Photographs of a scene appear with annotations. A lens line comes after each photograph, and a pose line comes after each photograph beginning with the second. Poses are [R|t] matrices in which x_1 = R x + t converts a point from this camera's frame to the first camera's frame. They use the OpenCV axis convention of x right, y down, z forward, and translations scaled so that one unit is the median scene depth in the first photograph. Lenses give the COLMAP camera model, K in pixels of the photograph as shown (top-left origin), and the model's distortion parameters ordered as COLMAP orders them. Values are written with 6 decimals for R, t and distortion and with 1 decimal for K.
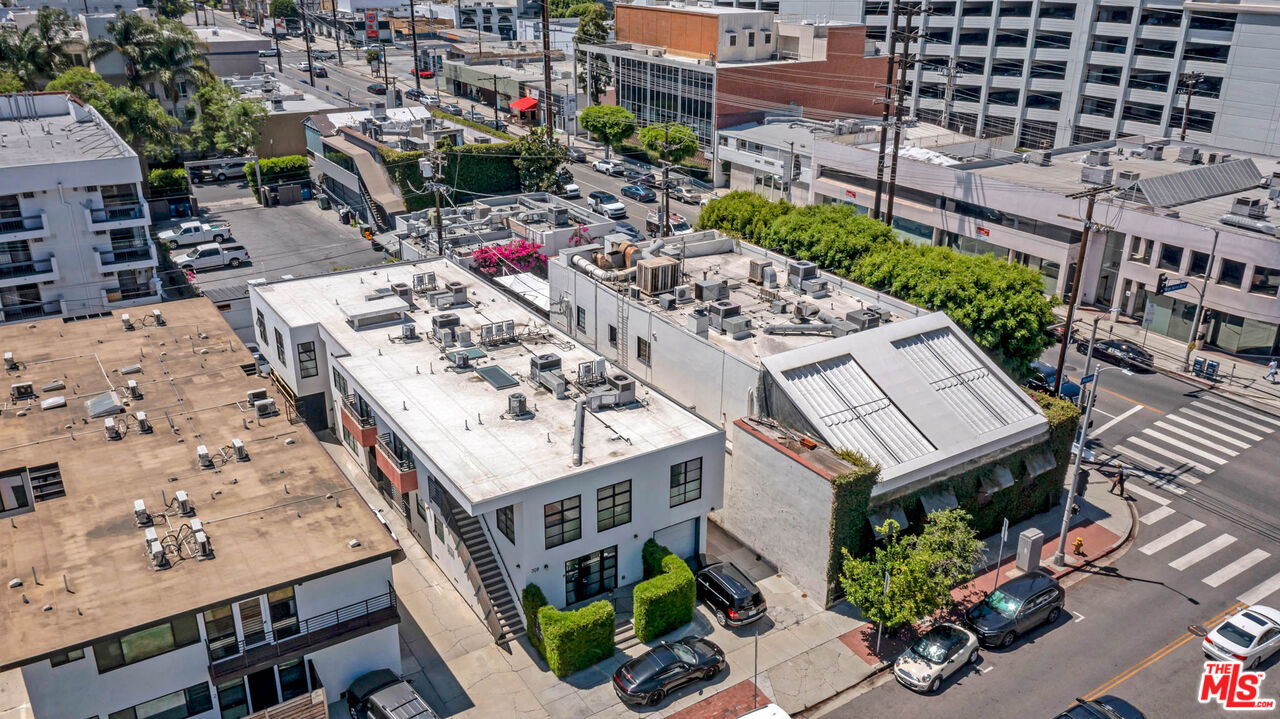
lens RADIAL K [[1019.4, 0, 644.0], [0, 1019.4, 356.0], [0, 0, 1]] dist [0.005849, 0.013761]
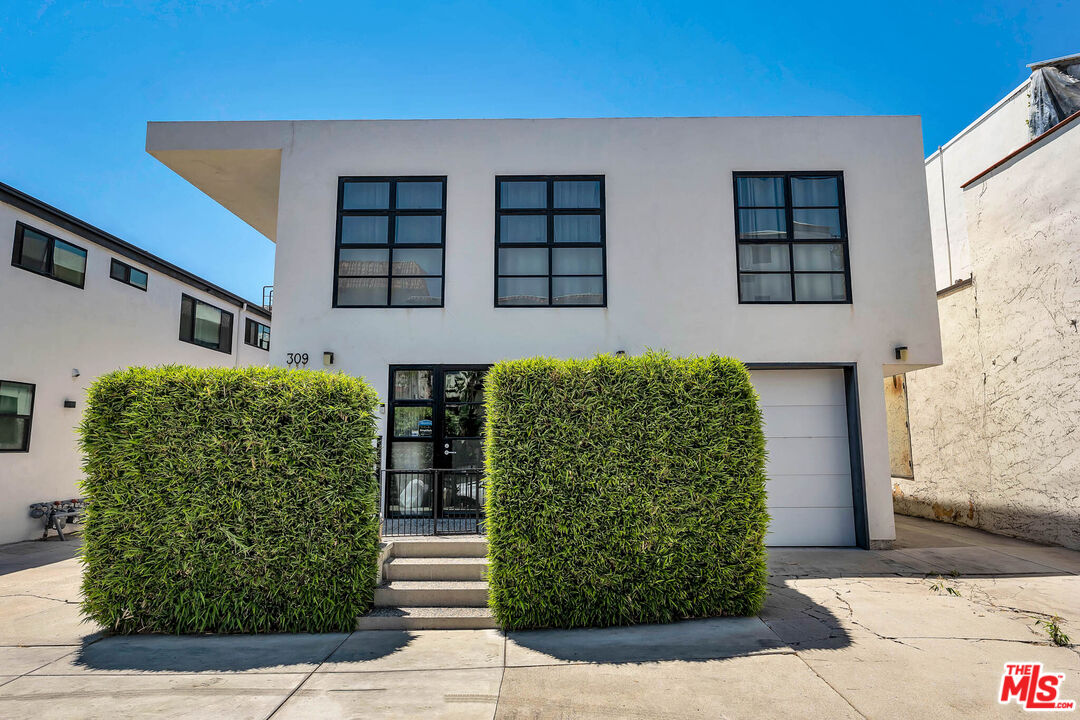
lens RADIAL K [[642.8, 0, 542.2], [0, 642.8, 348.7], [0, 0, 1]] dist [0.000957, -0.008201]
pose [[0.828347, -0.091470, -0.552698, 0.071834], [-0.201168, 0.872212, -0.445846, 0.220959], [0.522851, 0.480500, 0.704093, 0.664919]]
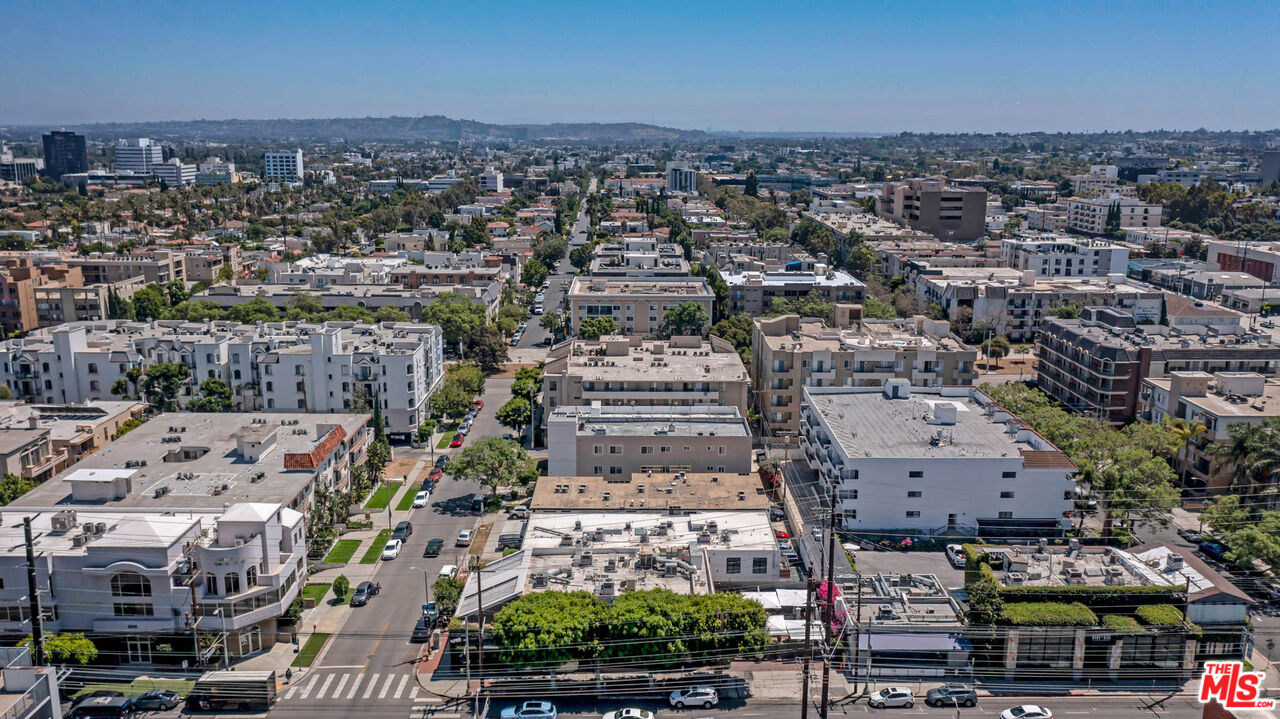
lens RADIAL K [[1019.4, 0, 644.3], [0, 1019.4, 366.1], [0, 0, 1]] dist [0.005849, 0.013761]
pose [[-0.540152, 0.175834, -0.822994, 1.693925], [-0.329395, 0.855735, 0.399019, -1.269636], [0.774426, 0.486621, -0.404308, 1.738145]]
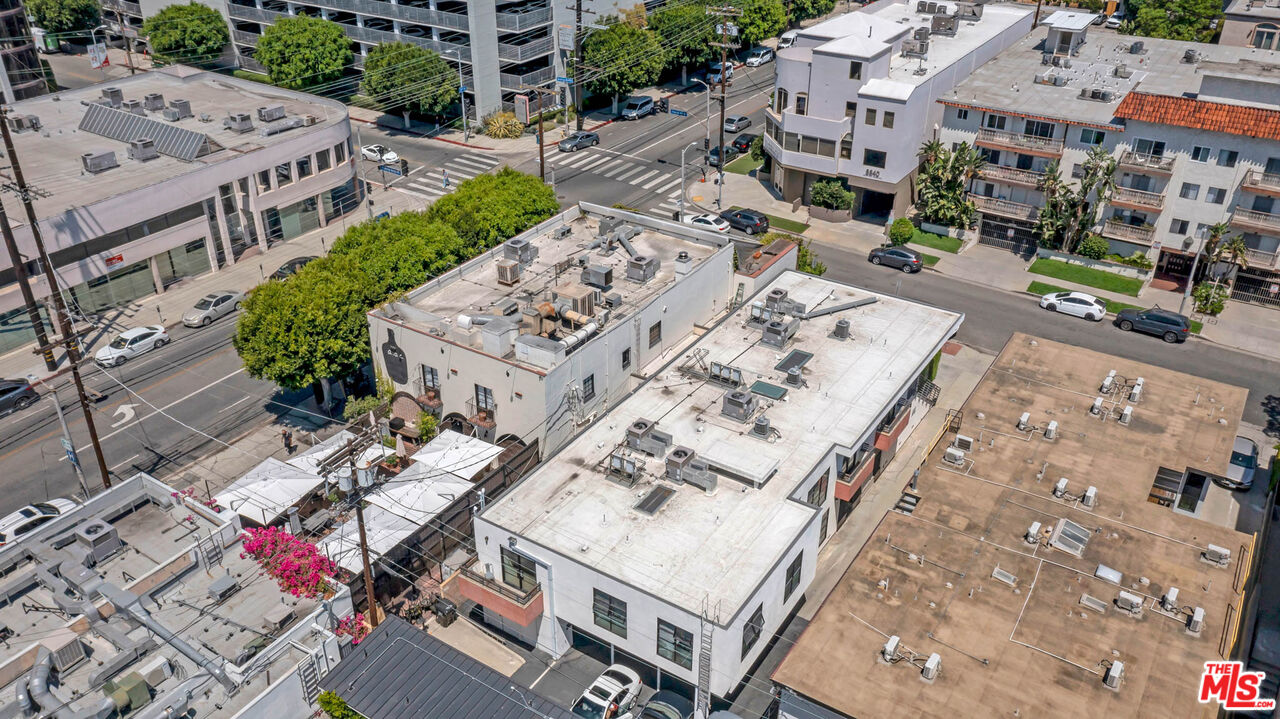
lens RADIAL K [[1019.4, 0, 643.3], [0, 1019.4, 355.4], [0, 0, 1]] dist [0.005849, 0.013761]
pose [[-0.407093, -0.462821, 0.787447, -0.891733], [0.337443, 0.724919, 0.600521, -0.668396], [-0.848768, 0.510186, -0.138934, 1.191419]]
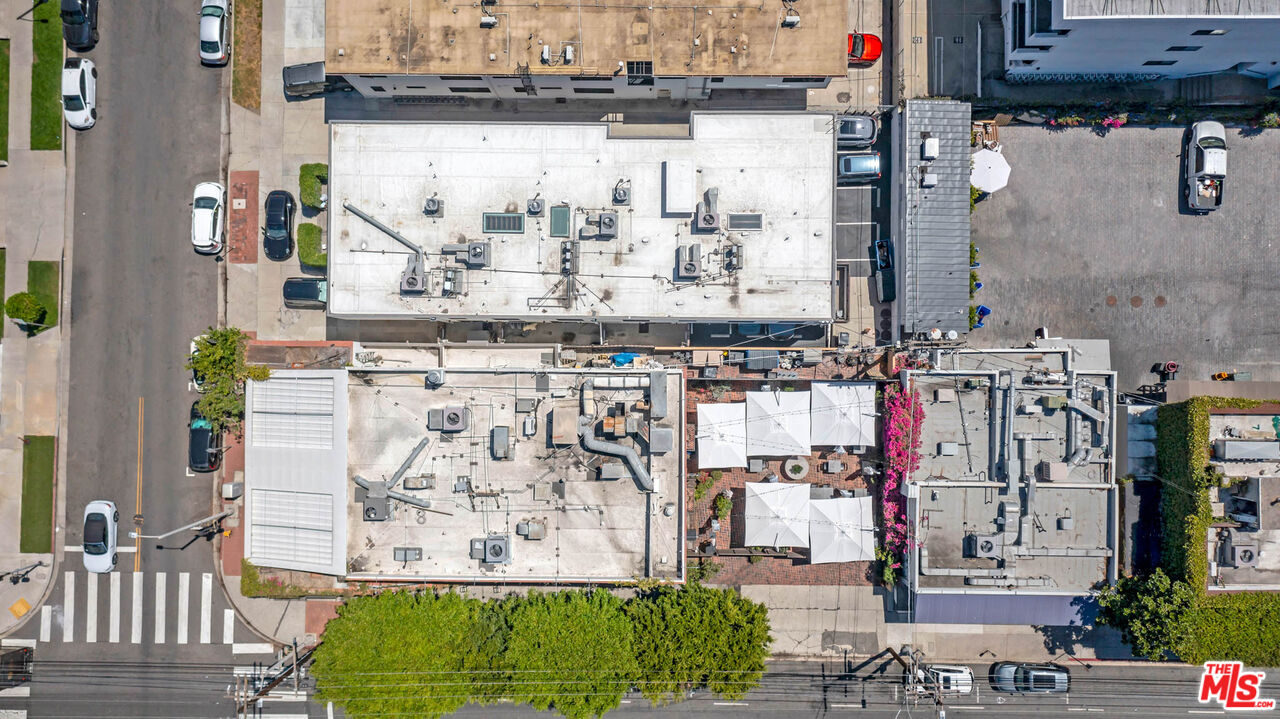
lens RADIAL K [[1019.4, 0, 647.9], [0, 1019.4, 361.4], [0, 0, 1]] dist [0.005849, 0.013761]
pose [[-0.552956, 0.833127, -0.011781, -0.078120], [-0.307027, -0.190592, 0.932421, -1.133935], [0.774580, 0.519204, 0.361182, 0.708605]]
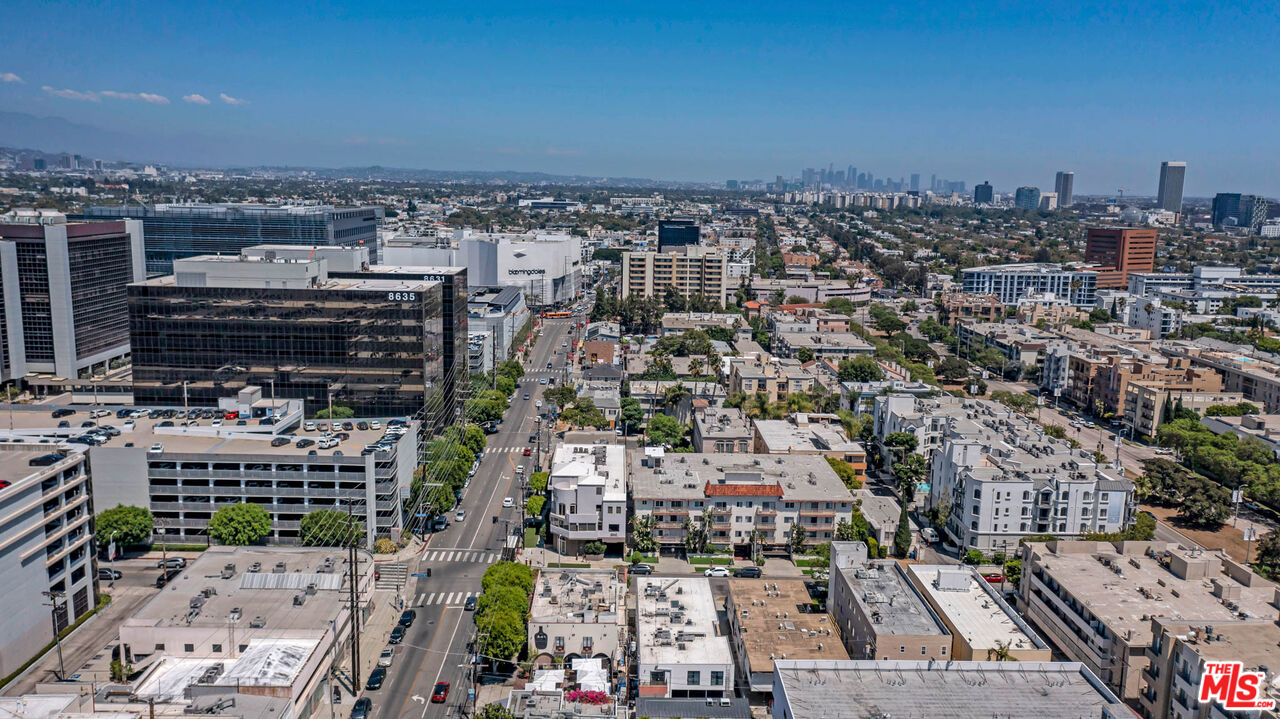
lens RADIAL K [[1019.4, 0, 639.8], [0, 1019.4, 373.2], [0, 0, 1]] dist [0.005849, 0.013761]
pose [[-0.848816, -0.123150, 0.514146, -1.450251], [0.170935, 0.856333, 0.487314, -1.965153], [-0.500293, 0.501525, -0.705818, 2.675564]]
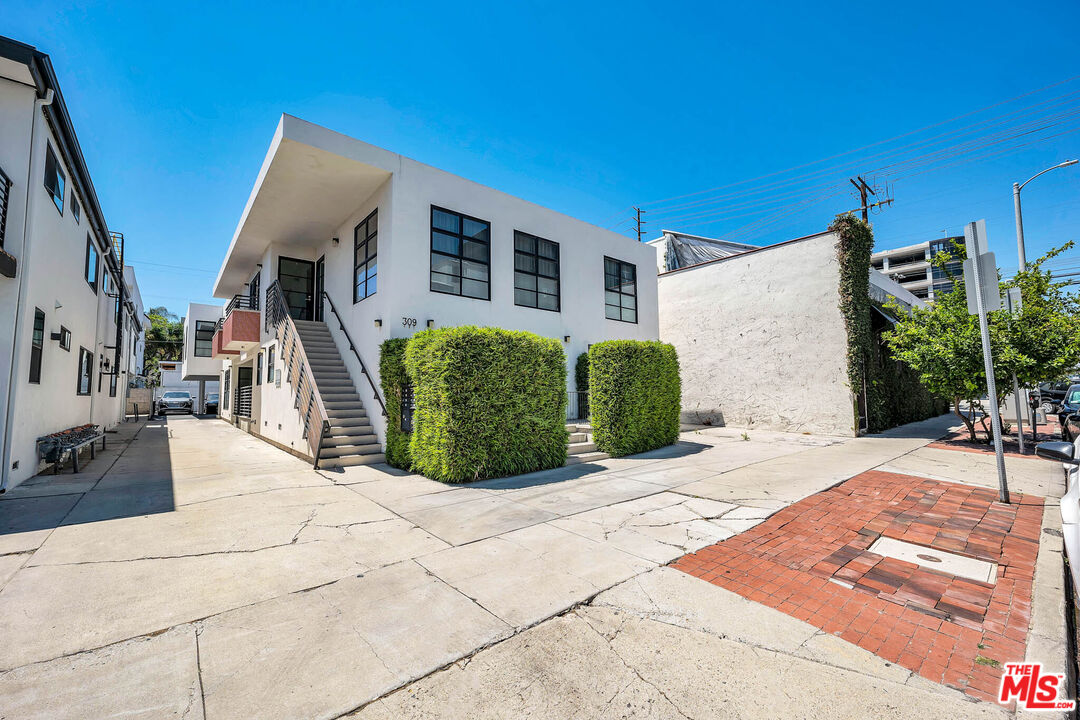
lens RADIAL K [[442.2, 0, 539.3], [0, 442.2, 364.8], [0, 0, 1]] dist [-0.000265, 0.000775]
pose [[0.992134, -0.010118, 0.124774, -0.050697], [0.064414, 0.895912, -0.439537, 0.257042], [-0.107339, 0.444116, 0.889516, 0.596073]]
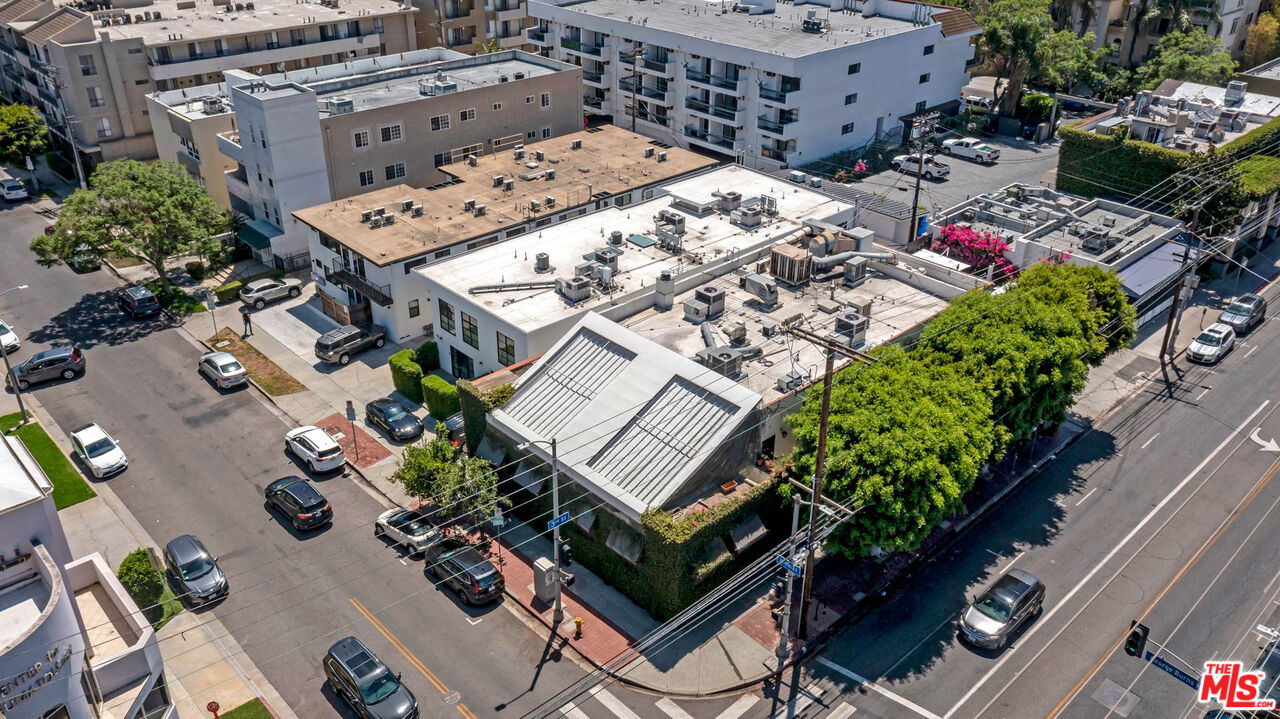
lens RADIAL K [[1019.4, 0, 649.2], [0, 1019.4, 350.9], [0, 0, 1]] dist [0.005849, 0.013761]
pose [[0.179842, 0.459580, -0.869737, 1.004902], [-0.378604, 0.848382, 0.370009, -0.359900], [0.907918, 0.262742, 0.326574, 0.594677]]
